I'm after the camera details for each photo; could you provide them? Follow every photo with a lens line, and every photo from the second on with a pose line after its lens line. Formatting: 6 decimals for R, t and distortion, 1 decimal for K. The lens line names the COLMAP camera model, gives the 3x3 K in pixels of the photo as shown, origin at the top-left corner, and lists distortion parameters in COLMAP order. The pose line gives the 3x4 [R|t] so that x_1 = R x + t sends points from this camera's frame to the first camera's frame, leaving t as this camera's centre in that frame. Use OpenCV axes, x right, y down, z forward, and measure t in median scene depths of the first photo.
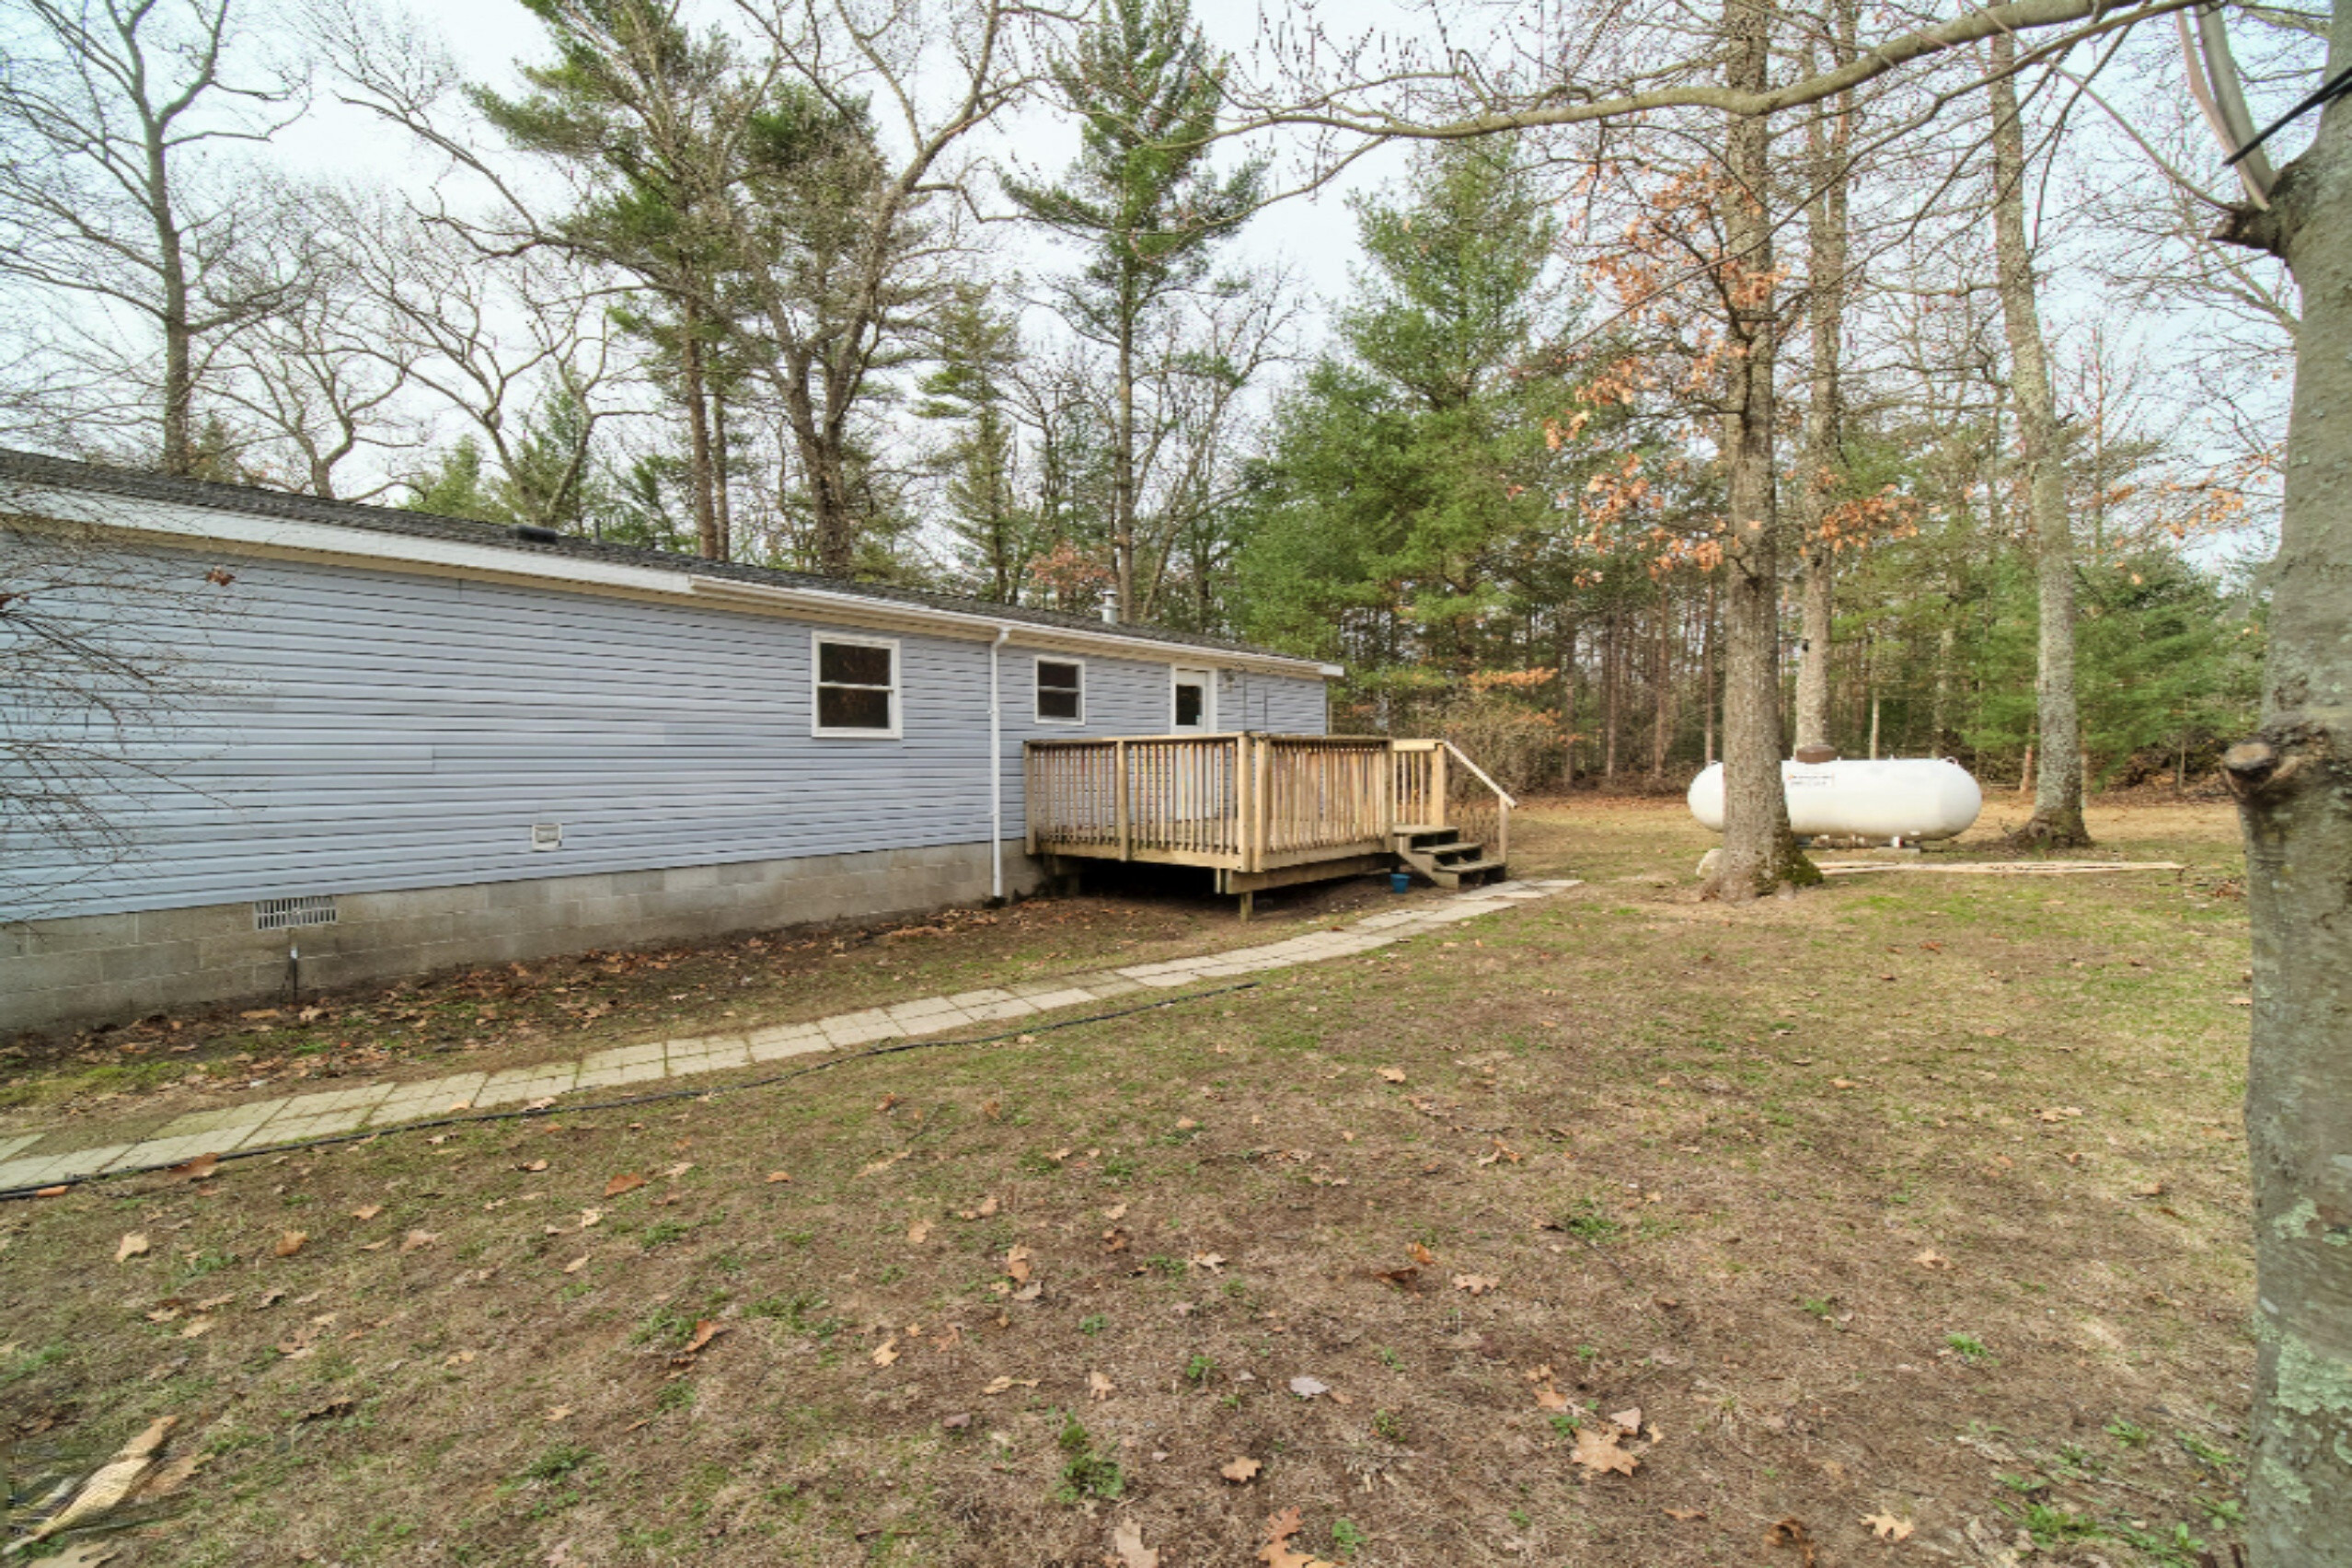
lens RADIAL K [[912.6, 0, 1130.1], [0, 912.6, 810.1], [0, 0, 1]] dist [-0.000310, 0.000073]
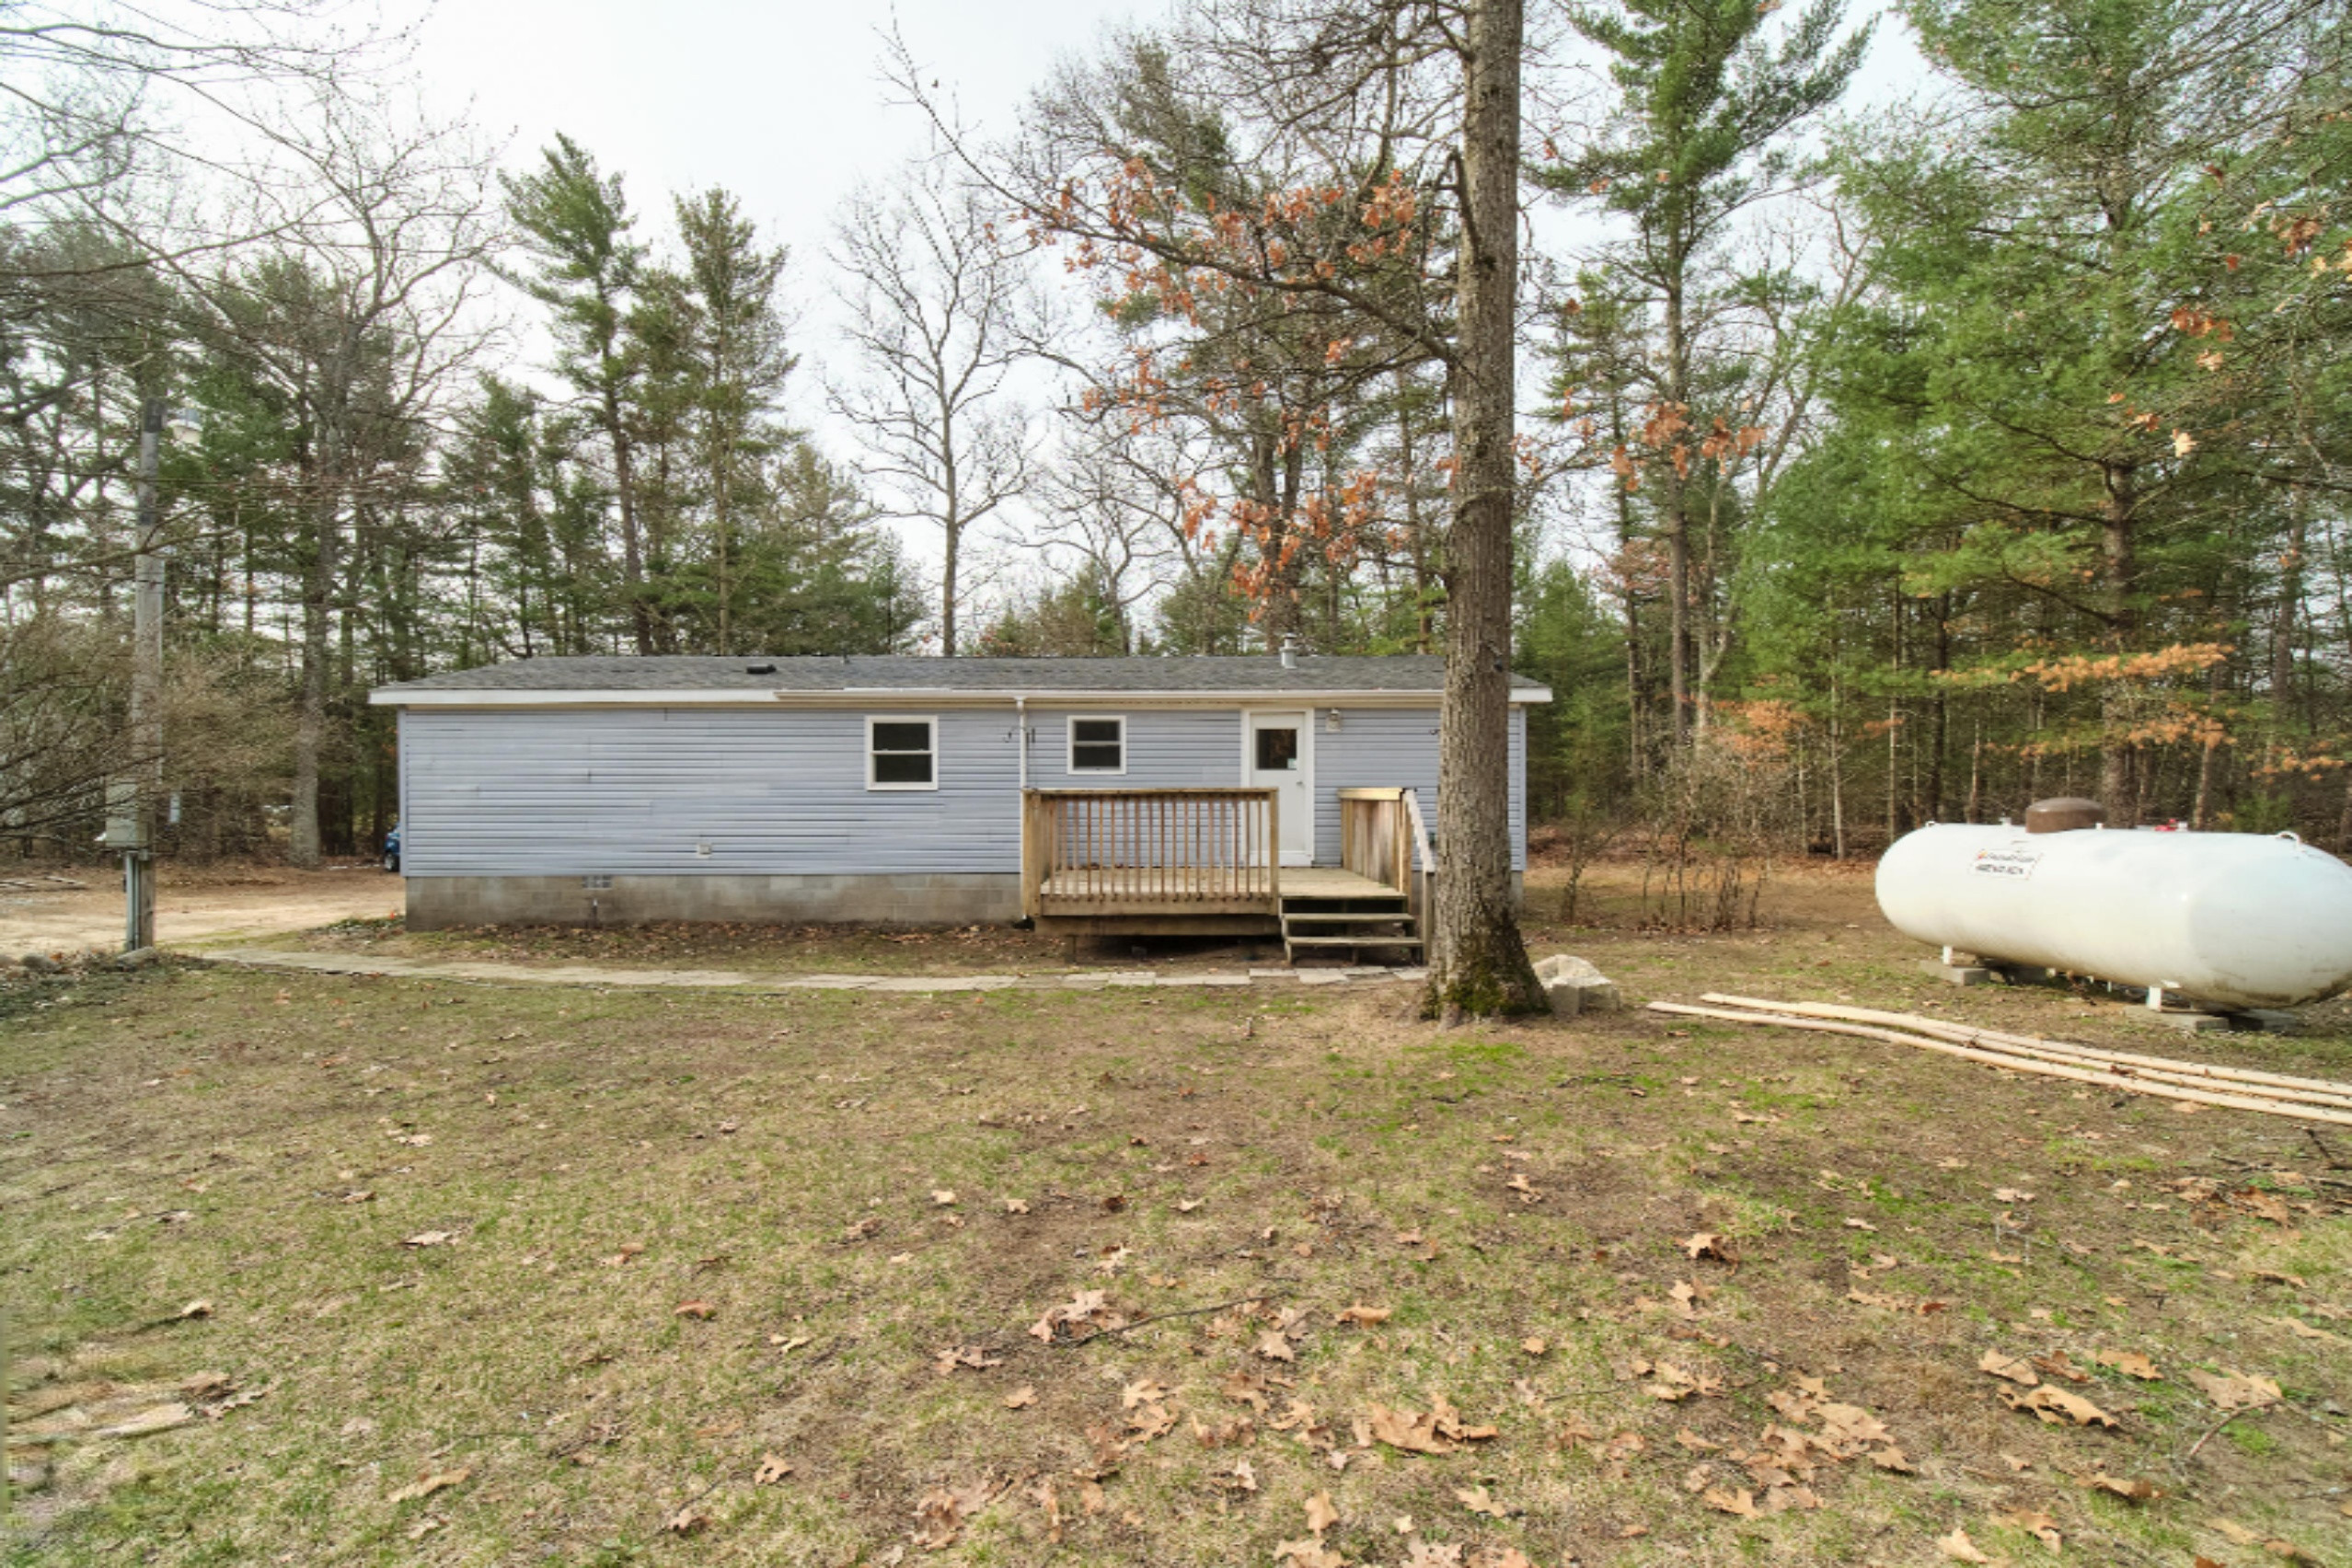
lens RADIAL K [[935.9, 0, 1164.0], [0, 935.9, 801.6], [0, 0, 1]] dist [0.000217, 0.000012]
pose [[0.700385, 0.012365, -0.713658, 0.828999], [-0.036896, 0.999140, -0.018899, -0.042177], [0.712811, 0.039568, 0.700239, 0.255786]]
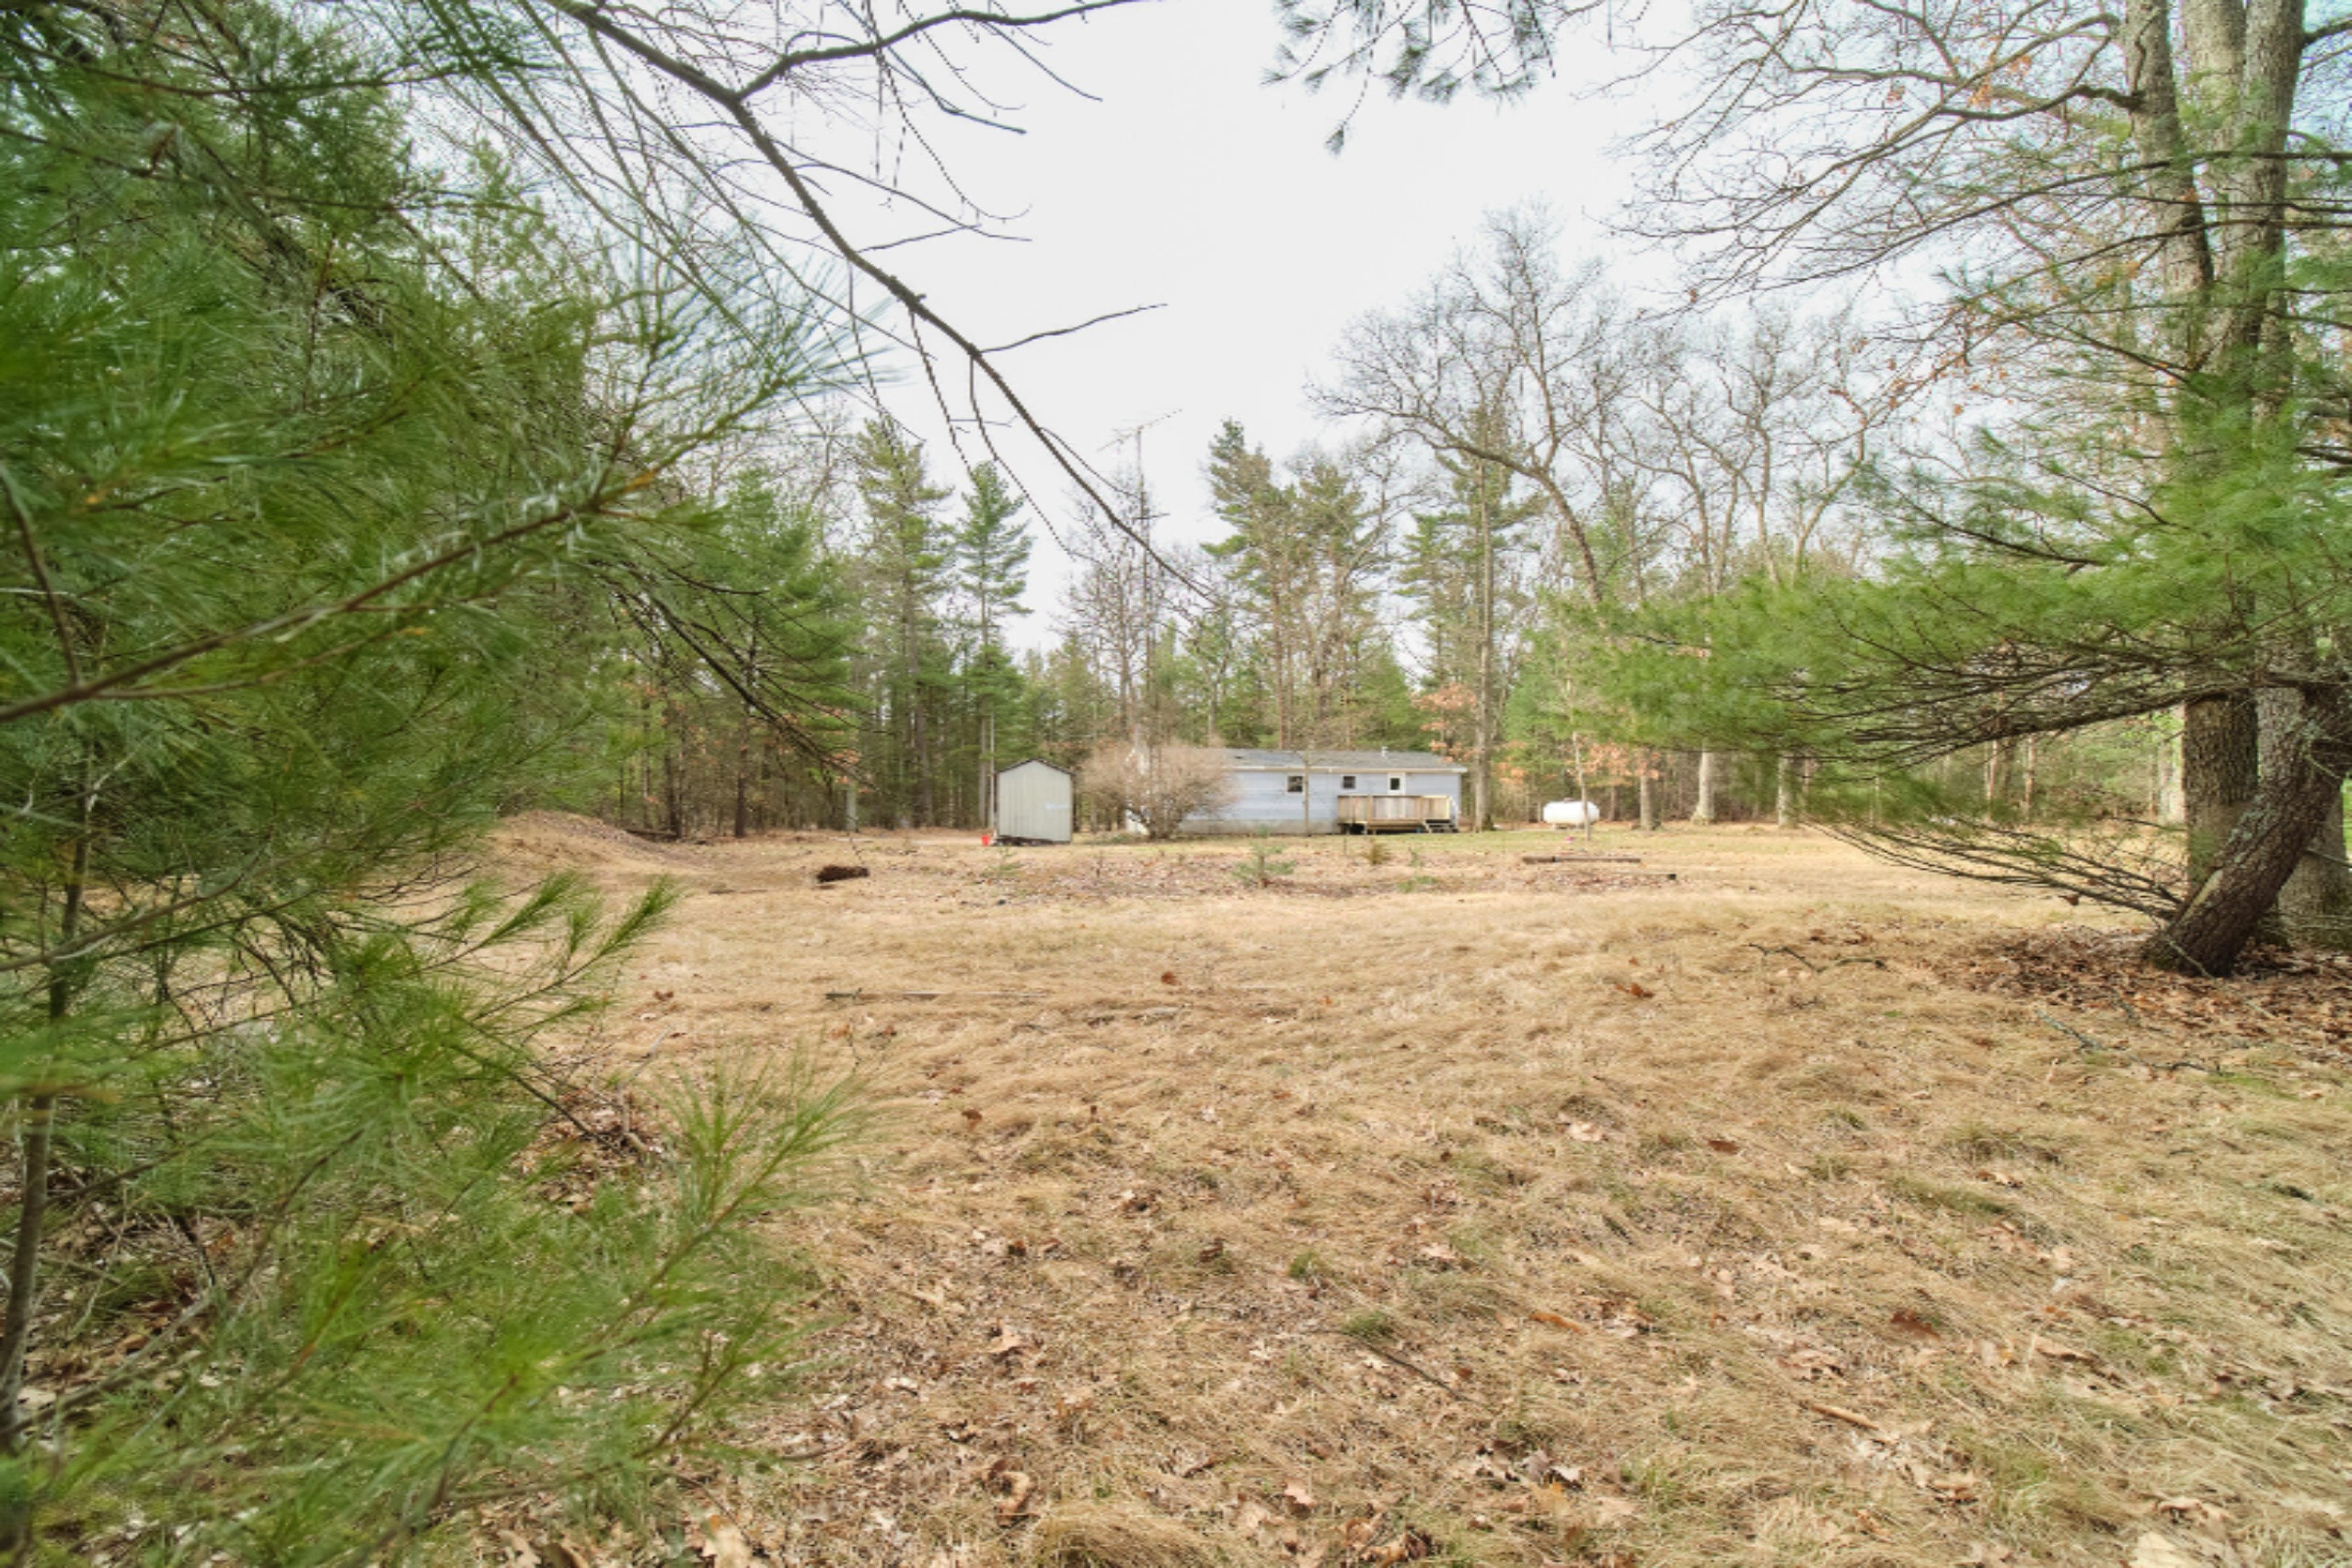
lens RADIAL K [[935.9, 0, 1164.0], [0, 935.9, 801.6], [0, 0, 1]] dist [0.000217, 0.000012]
pose [[0.842411, 0.009731, -0.538747, 1.478661], [-0.034017, 0.998803, -0.035150, 0.127079], [0.537760, 0.047938, 0.841734, -2.934149]]
